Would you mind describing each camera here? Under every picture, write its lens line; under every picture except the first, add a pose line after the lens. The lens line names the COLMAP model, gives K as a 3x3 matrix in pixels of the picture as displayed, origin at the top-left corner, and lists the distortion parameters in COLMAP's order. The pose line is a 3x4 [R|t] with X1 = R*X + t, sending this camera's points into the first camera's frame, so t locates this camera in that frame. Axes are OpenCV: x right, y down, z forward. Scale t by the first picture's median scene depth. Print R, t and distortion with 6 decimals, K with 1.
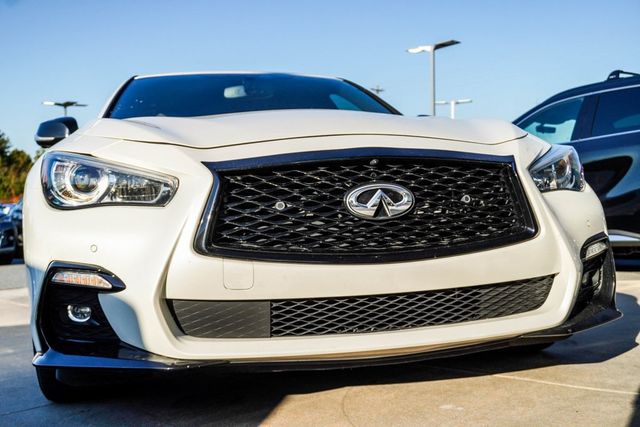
lens RADIAL K [[643.0, 0, 320.0], [0, 643.0, 213.5], [0, 0, 1]] dist [-0.000288, 0.003483]
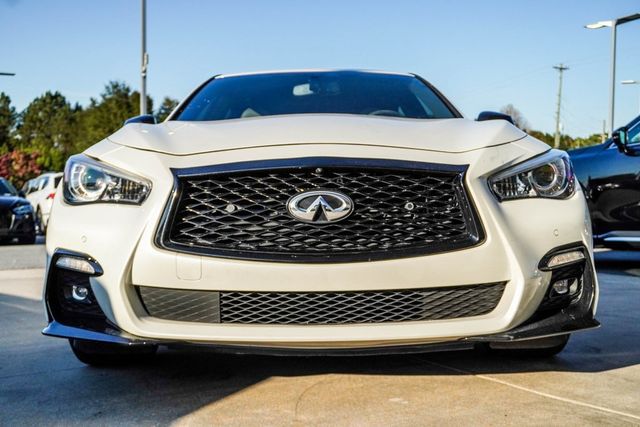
lens RADIAL K [[643.0, 0, 320.0], [0, 643.0, 213.5], [0, 0, 1]] dist [-0.000288, 0.003483]
pose [[0.975628, 0.032608, -0.216994, 0.324471], [-0.027711, 0.999289, 0.025569, -0.034924], [0.217674, -0.018933, 0.975838, -0.068724]]
